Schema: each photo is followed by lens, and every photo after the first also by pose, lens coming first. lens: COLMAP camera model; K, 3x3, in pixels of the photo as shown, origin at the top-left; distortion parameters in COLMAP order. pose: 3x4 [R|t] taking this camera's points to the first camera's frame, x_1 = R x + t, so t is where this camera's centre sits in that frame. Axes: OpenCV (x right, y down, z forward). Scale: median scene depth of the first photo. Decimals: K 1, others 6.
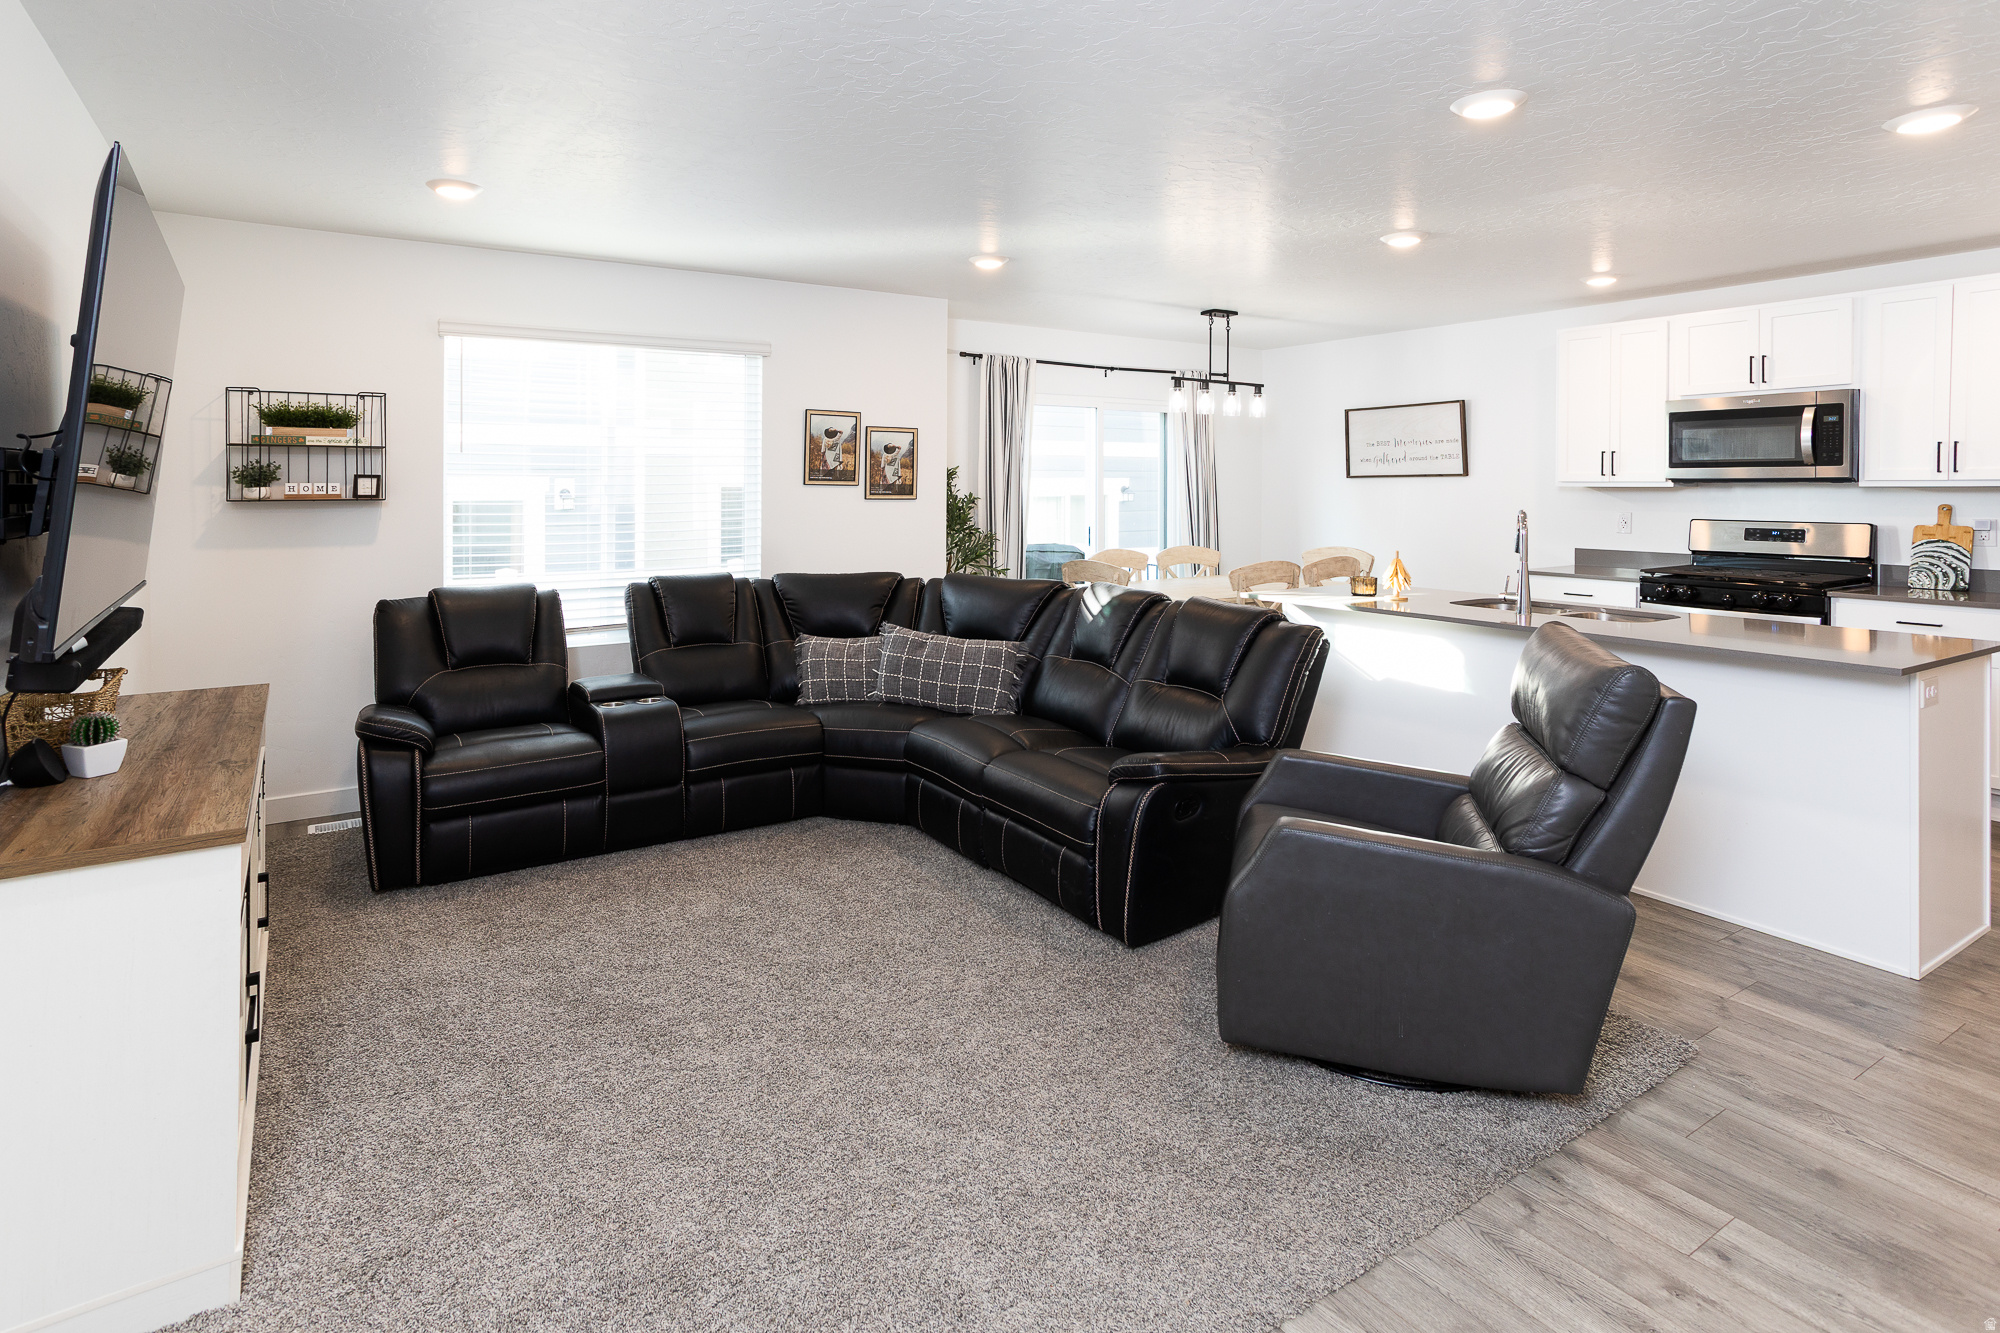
lens RADIAL K [[1003.8, 0, 965.3], [0, 1003.8, 474.9], [0, 0, 1]] dist [-0.016675, 0.017166]
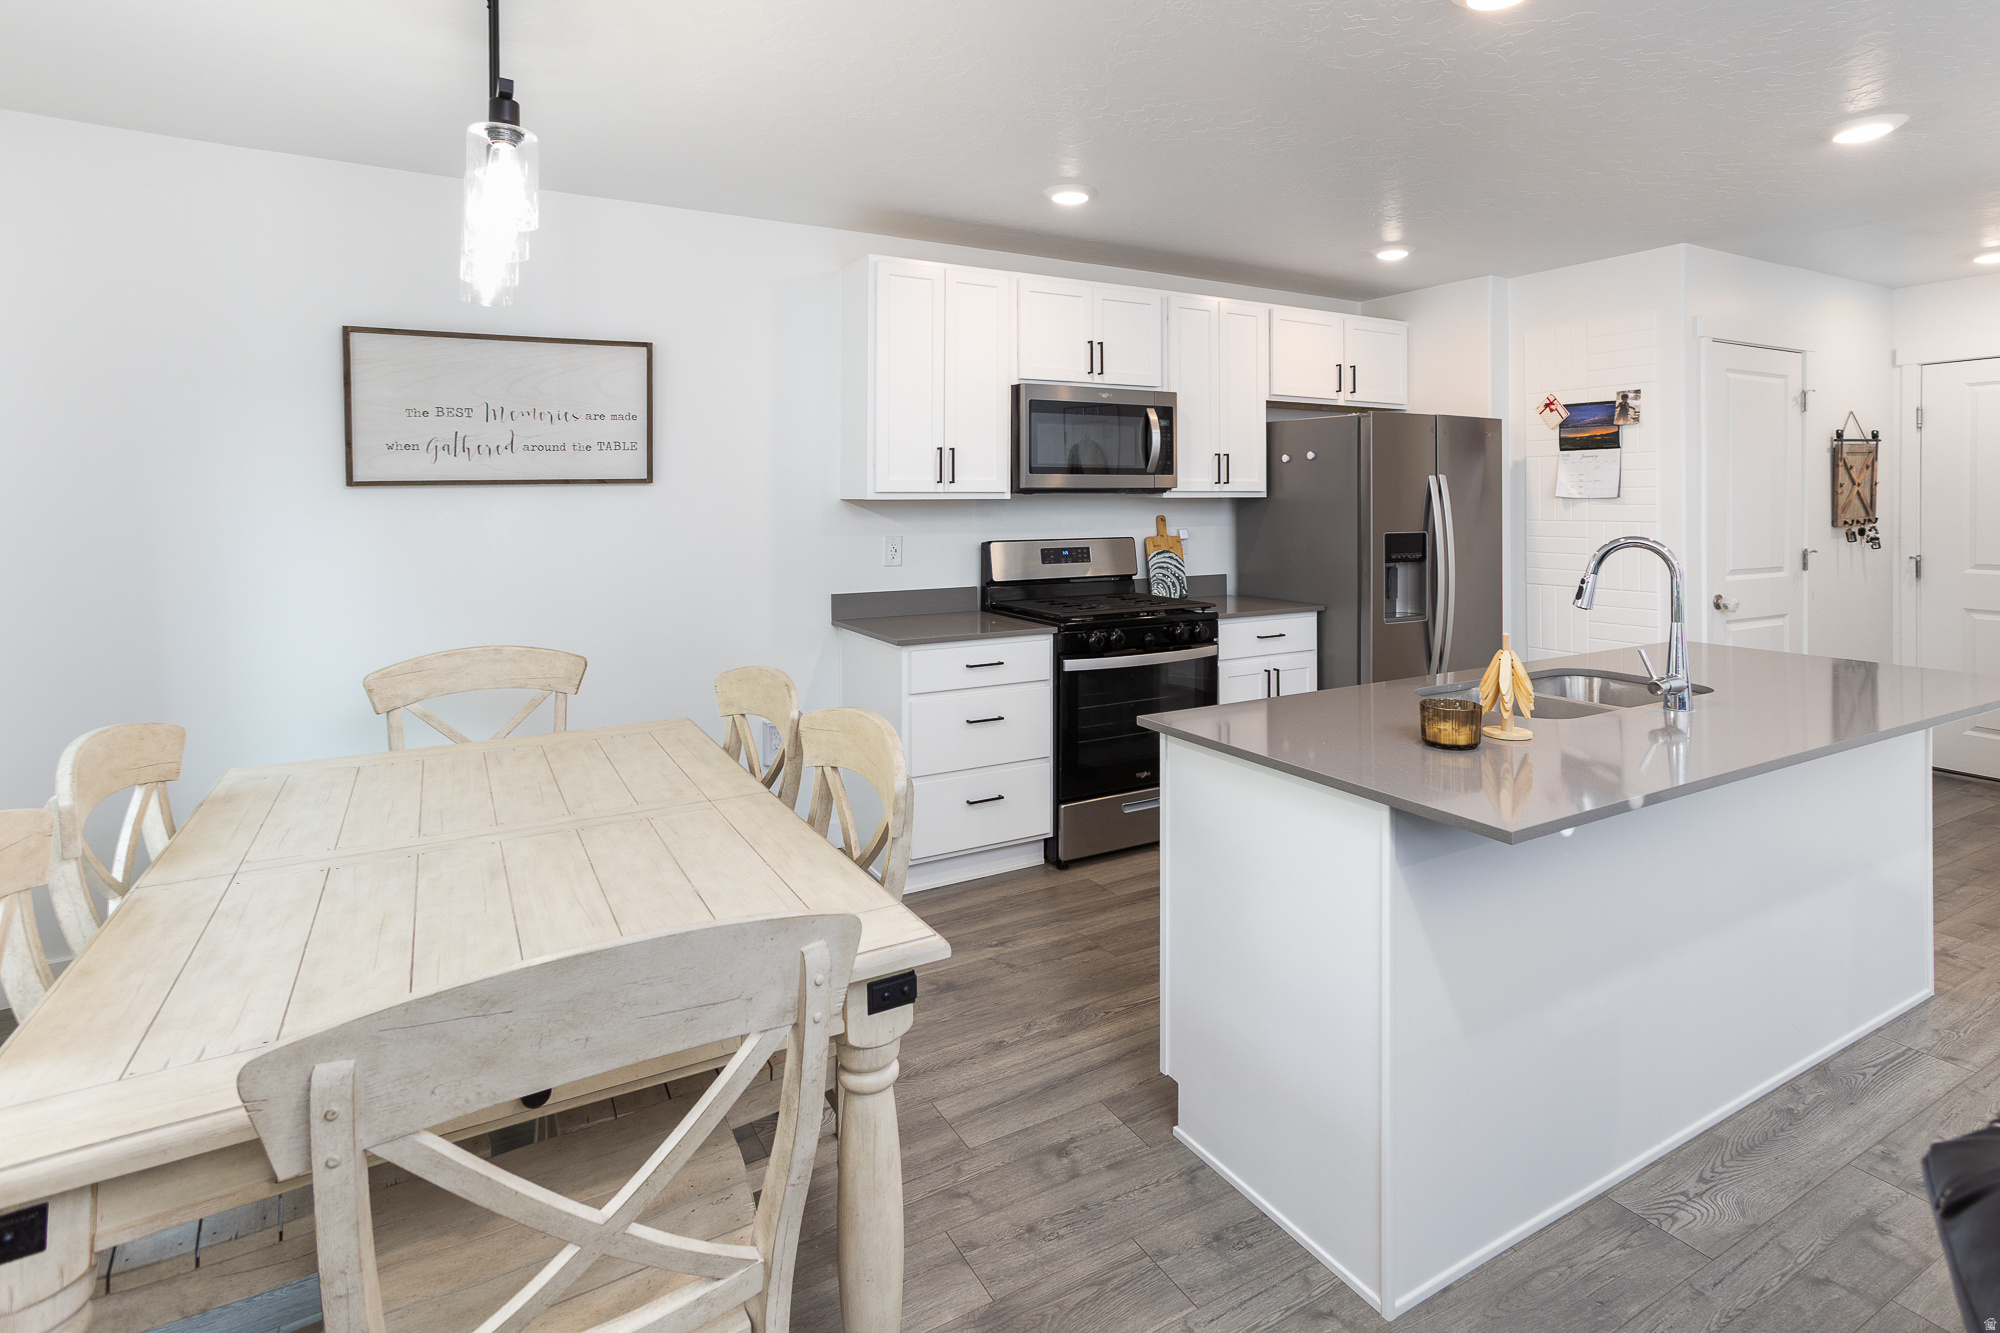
lens RADIAL K [[1003.8, 0, 1021.1], [0, 1003.8, 483.7], [0, 0, 1]] dist [-0.016675, 0.017166]
pose [[0.046415, 0.009794, 0.998874, -0.042141], [-0.004886, 0.999942, -0.009577, 0.006970], [-0.998910, -0.004436, 0.046460, 0.981656]]
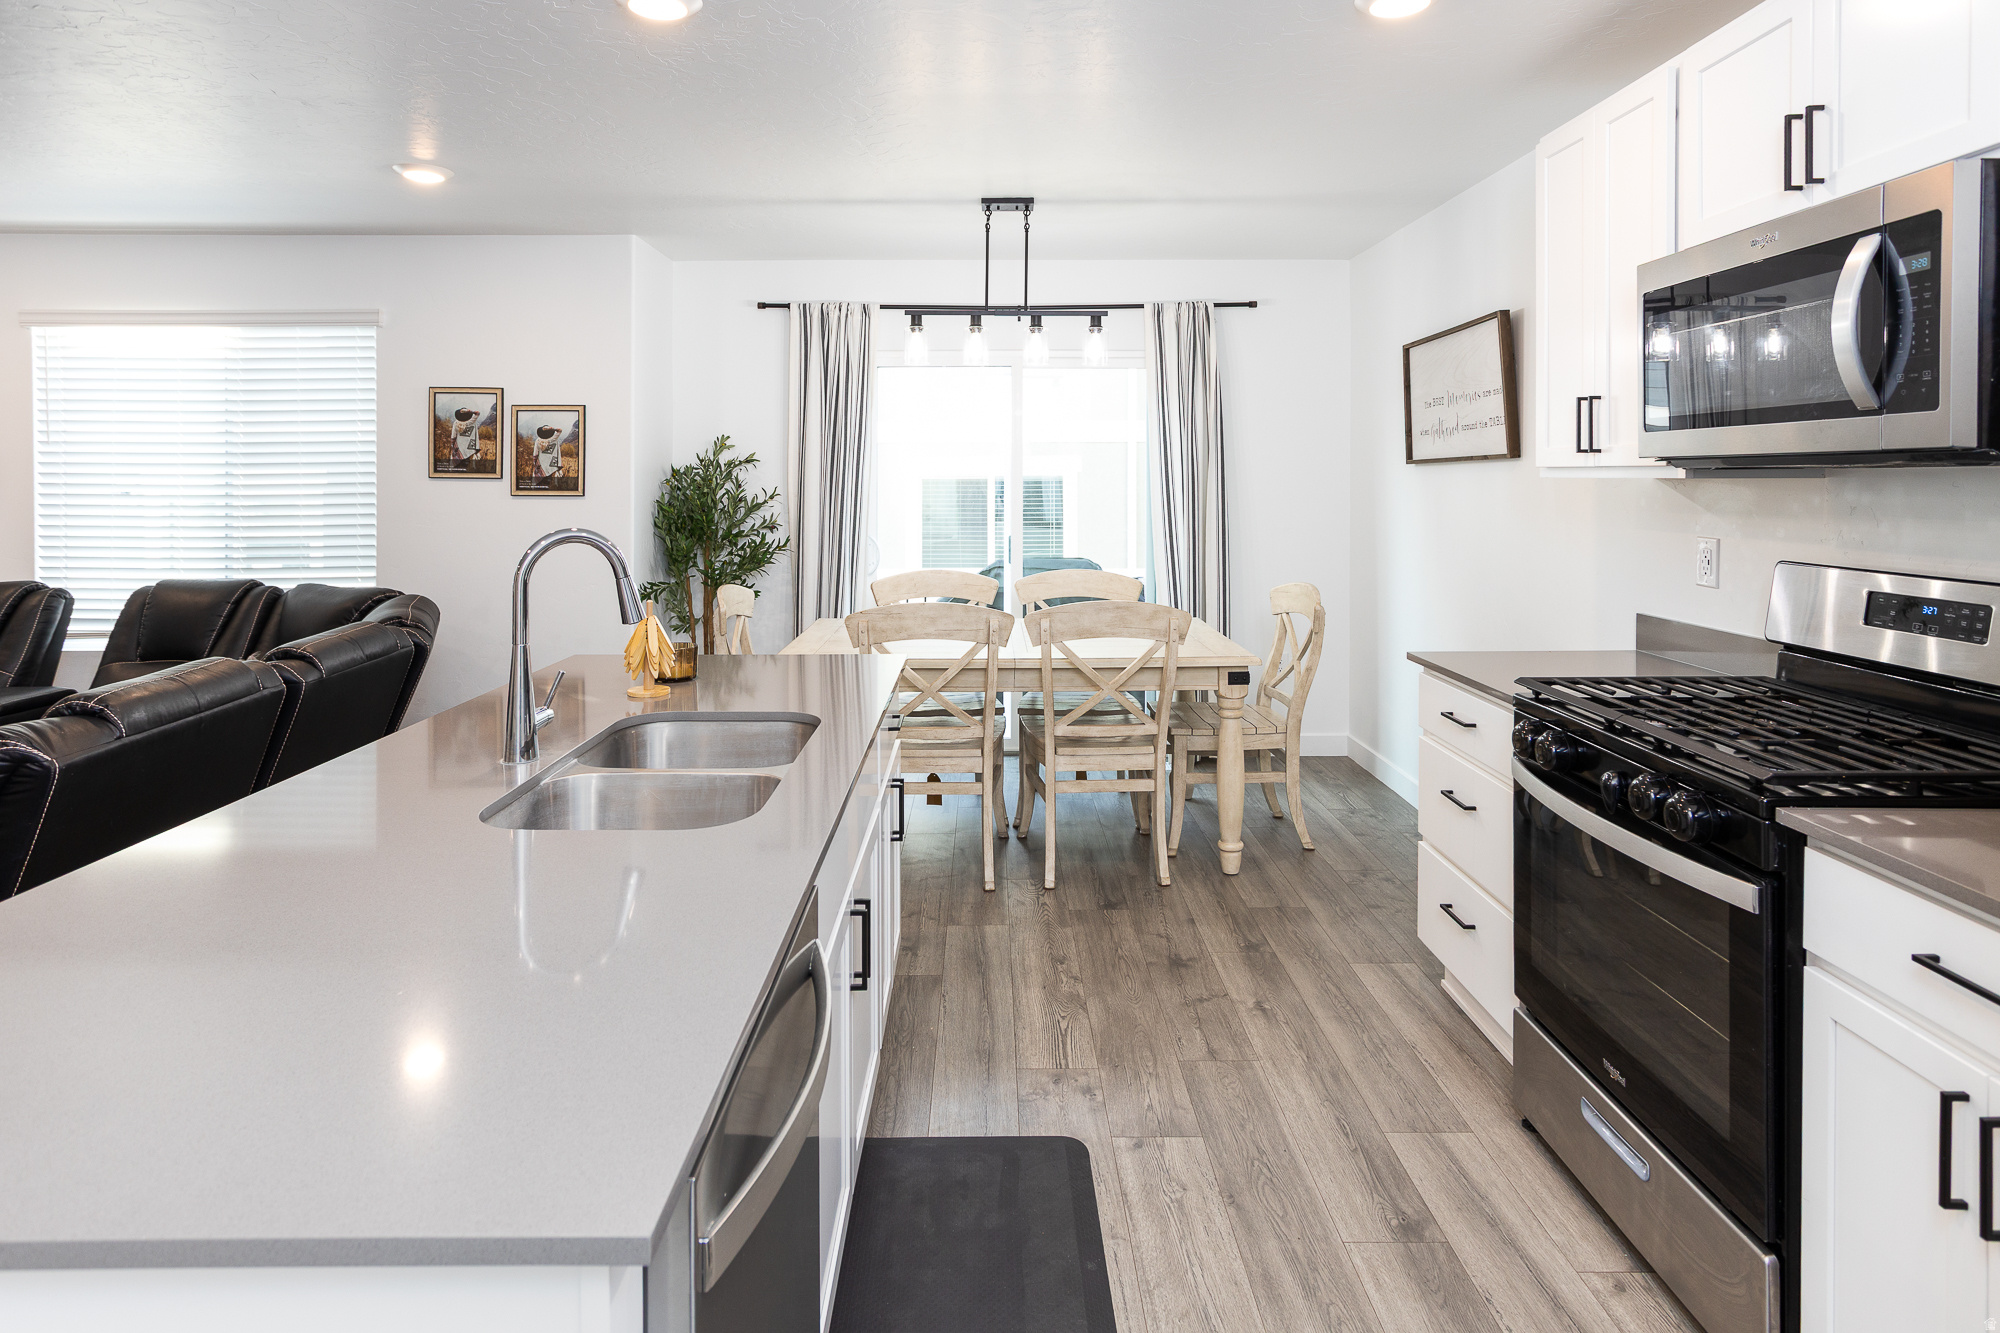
lens RADIAL K [[1098.3, 0, 984.1], [0, 1098.3, 472.0], [0, 0, 1]] dist [-0.009714, 0.009751]
pose [[0.840835, -0.004762, -0.541270, 0.729306], [0.007018, 0.999973, 0.002106, 0.006382], [0.541246, -0.005570, 0.840846, 0.493751]]
